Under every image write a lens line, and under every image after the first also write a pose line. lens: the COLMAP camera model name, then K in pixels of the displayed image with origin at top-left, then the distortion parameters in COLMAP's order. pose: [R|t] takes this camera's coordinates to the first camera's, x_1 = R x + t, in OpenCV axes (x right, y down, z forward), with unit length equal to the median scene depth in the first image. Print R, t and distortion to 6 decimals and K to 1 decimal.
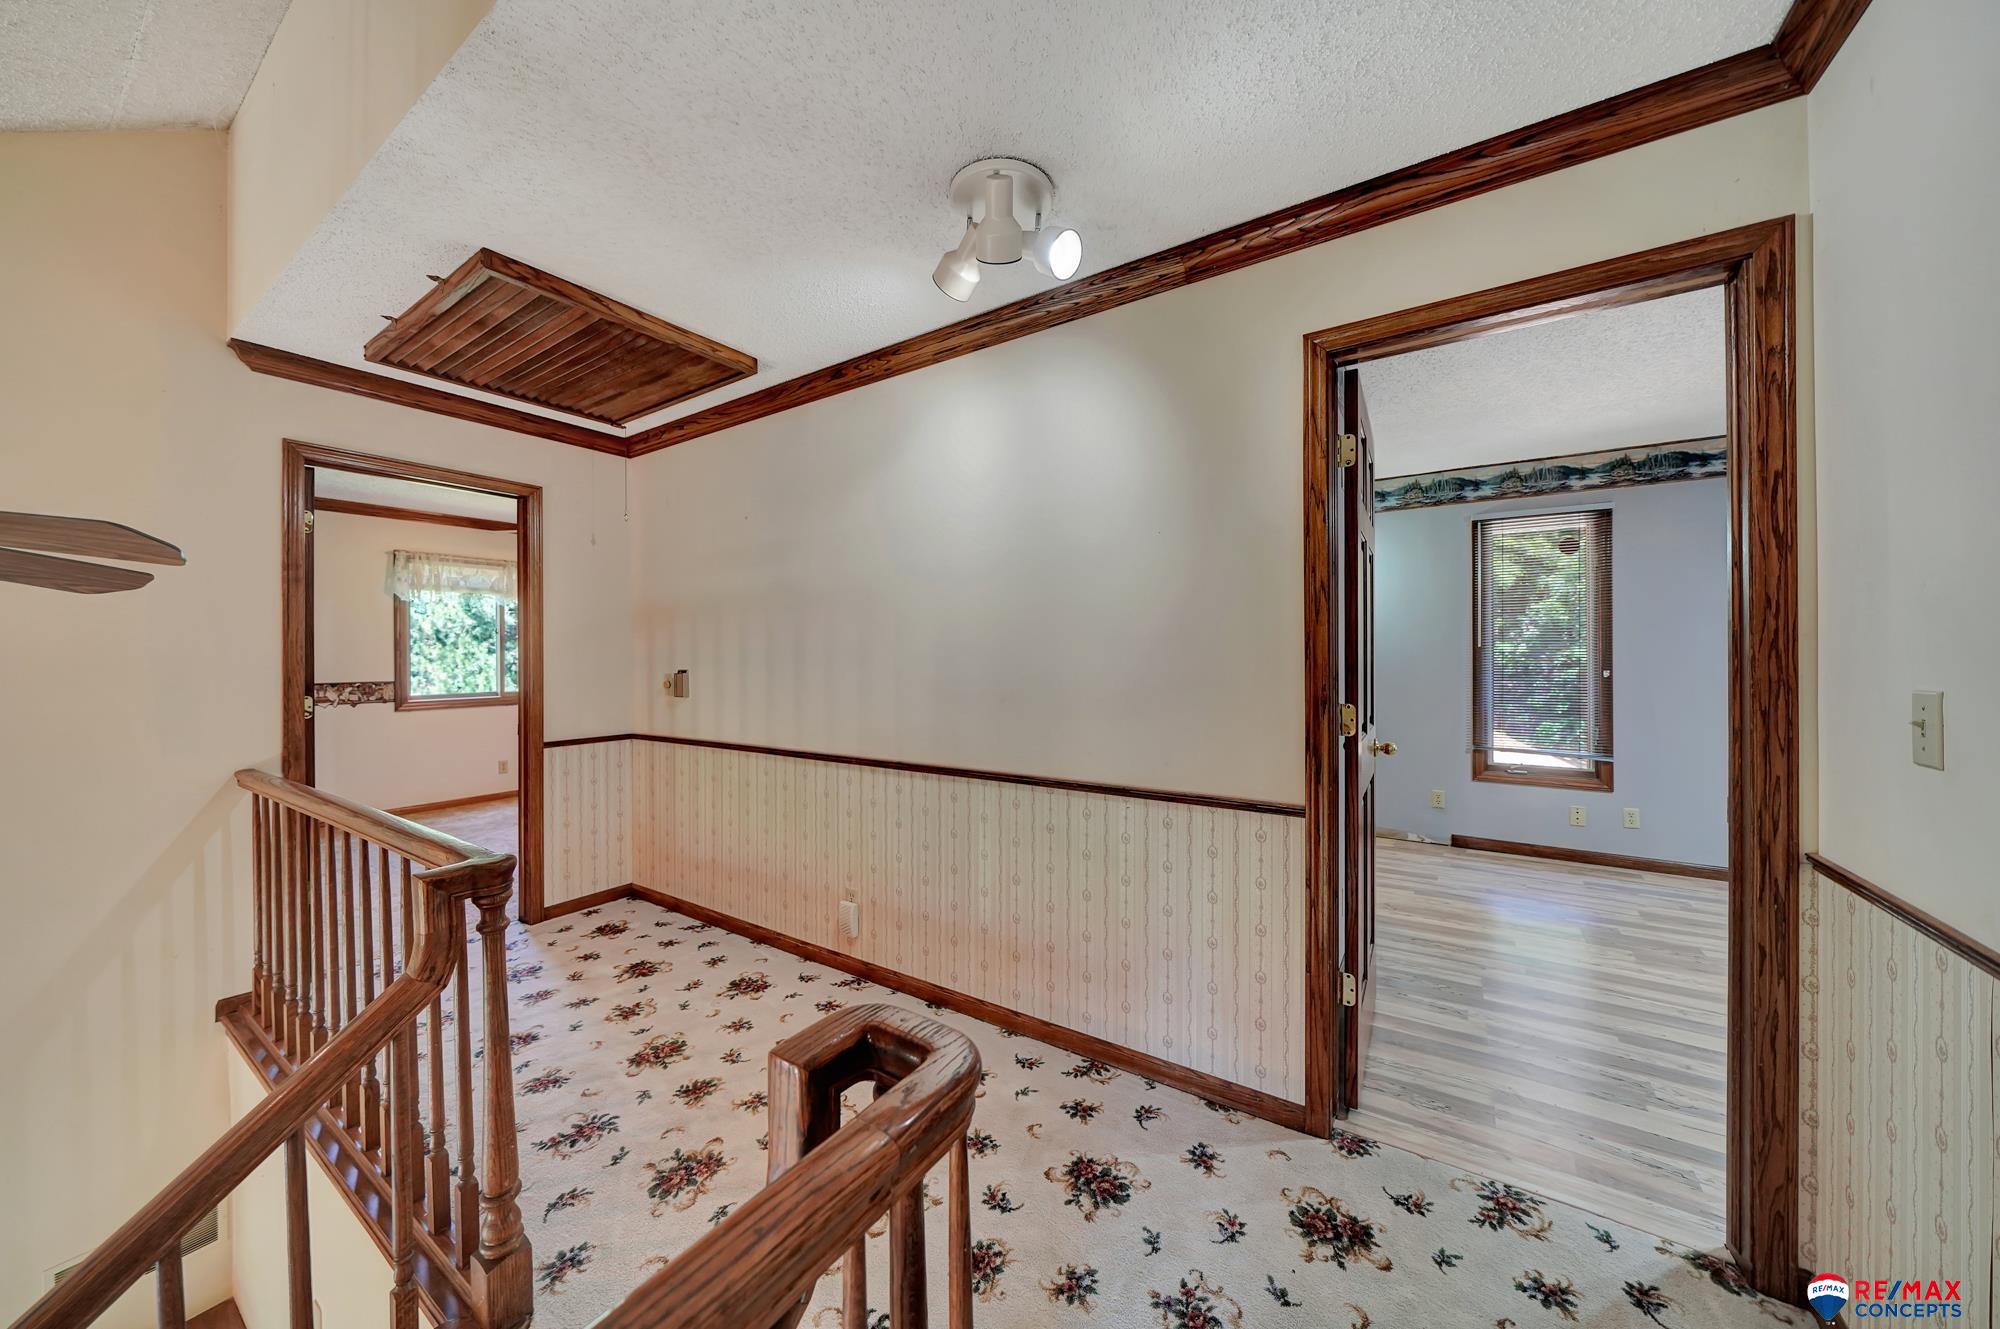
lens RADIAL K [[686.0, 0, 997.2], [0, 686.0, 654.2], [0, 0, 1]] dist [-0.003409, -0.000061]
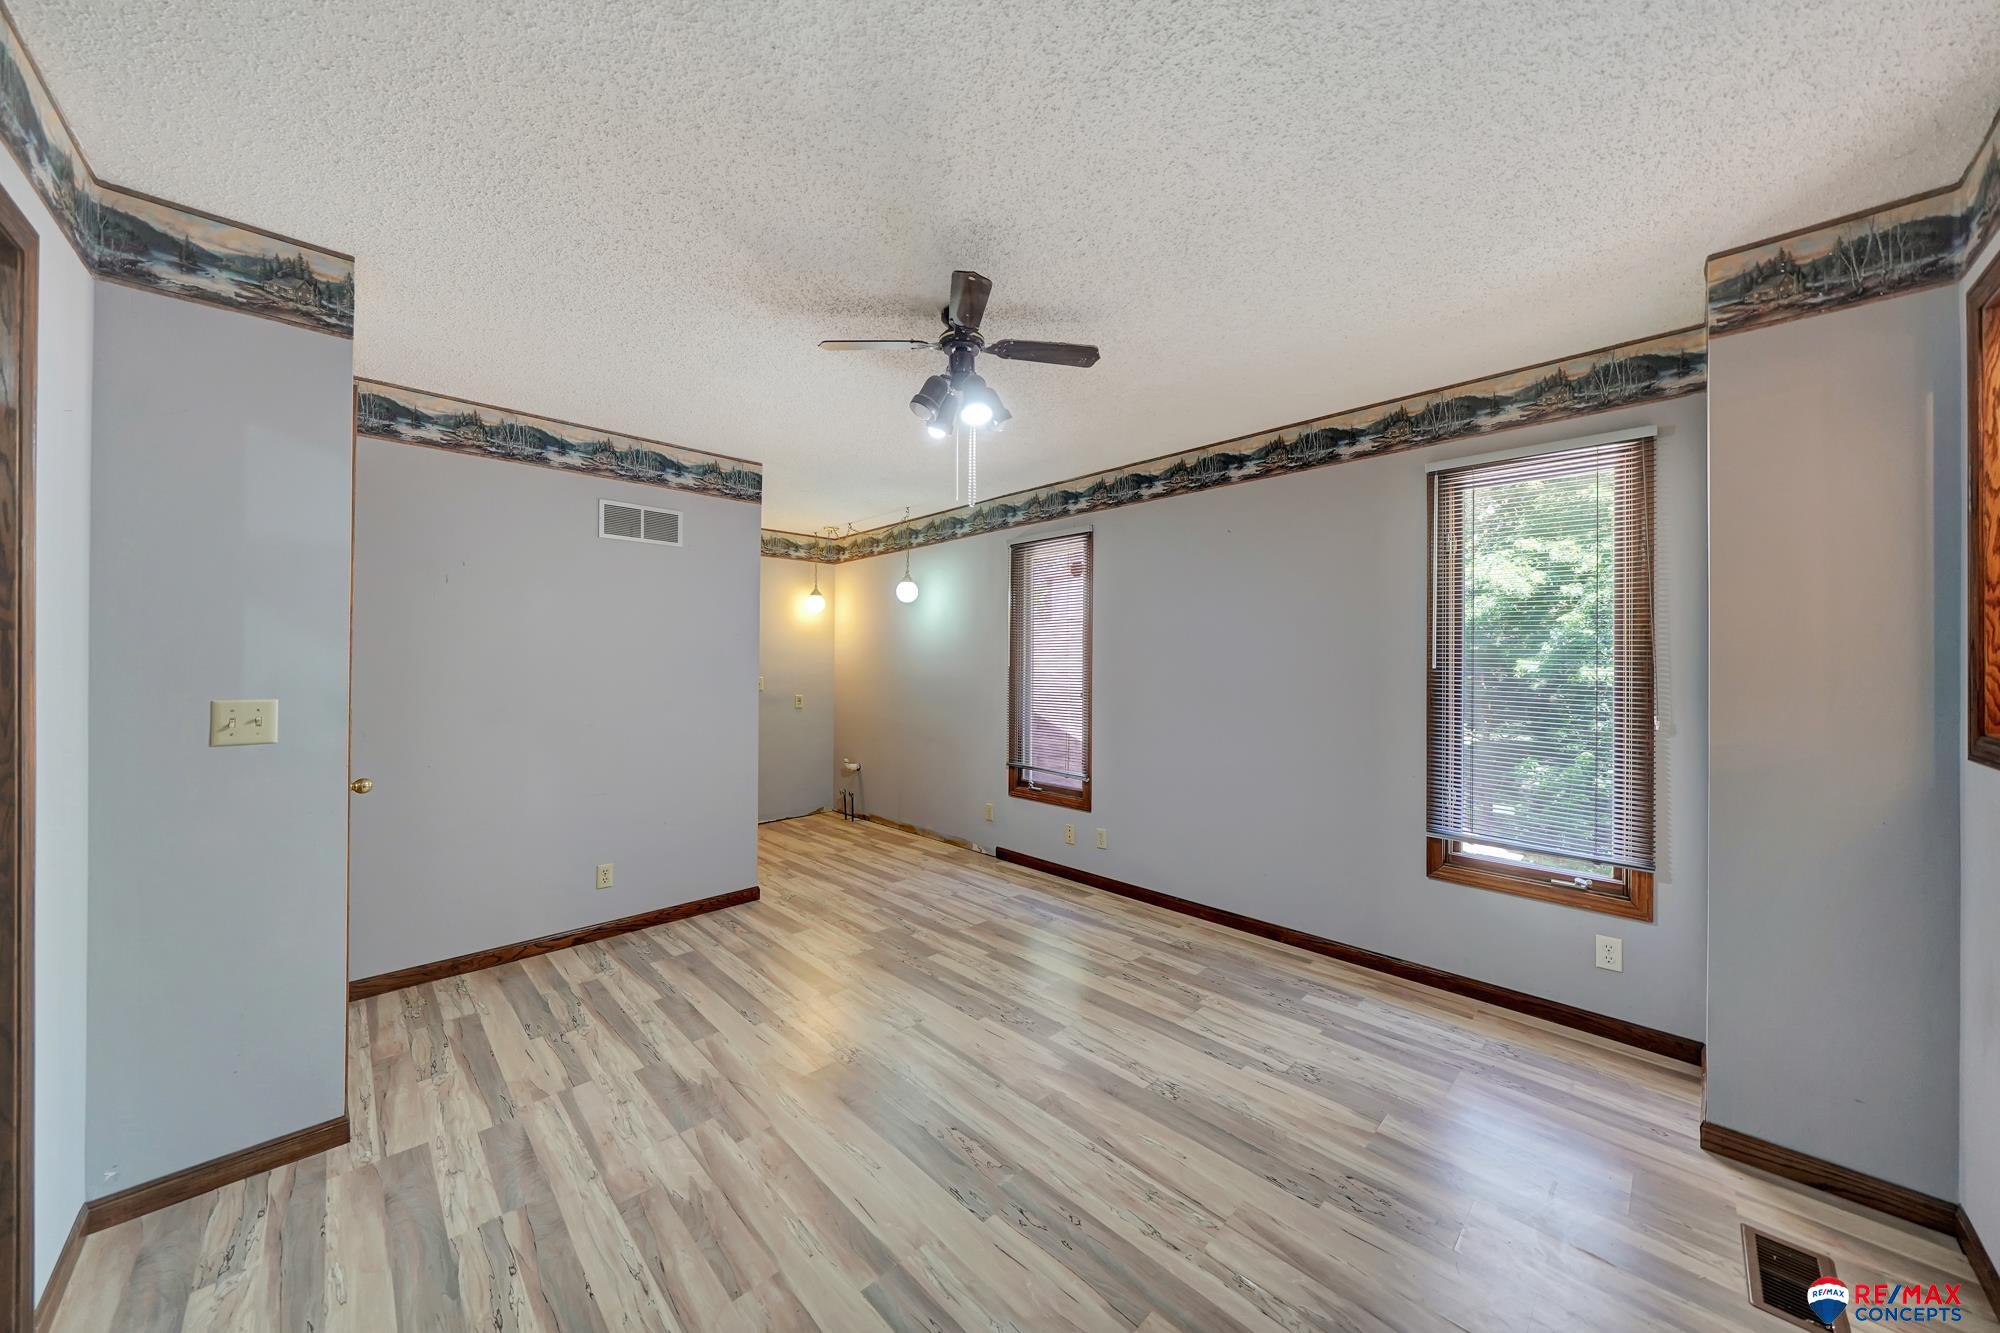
lens RADIAL K [[686.4, 0, 996.7], [0, 686.4, 670.7], [0, 0, 1]] dist [-0.005586, 0.000033]
pose [[0.976605, 0.012397, -0.214683, 1.218402], [-0.010645, 0.999900, 0.009313, -0.020536], [0.214777, -0.006810, 0.976639, -0.028066]]
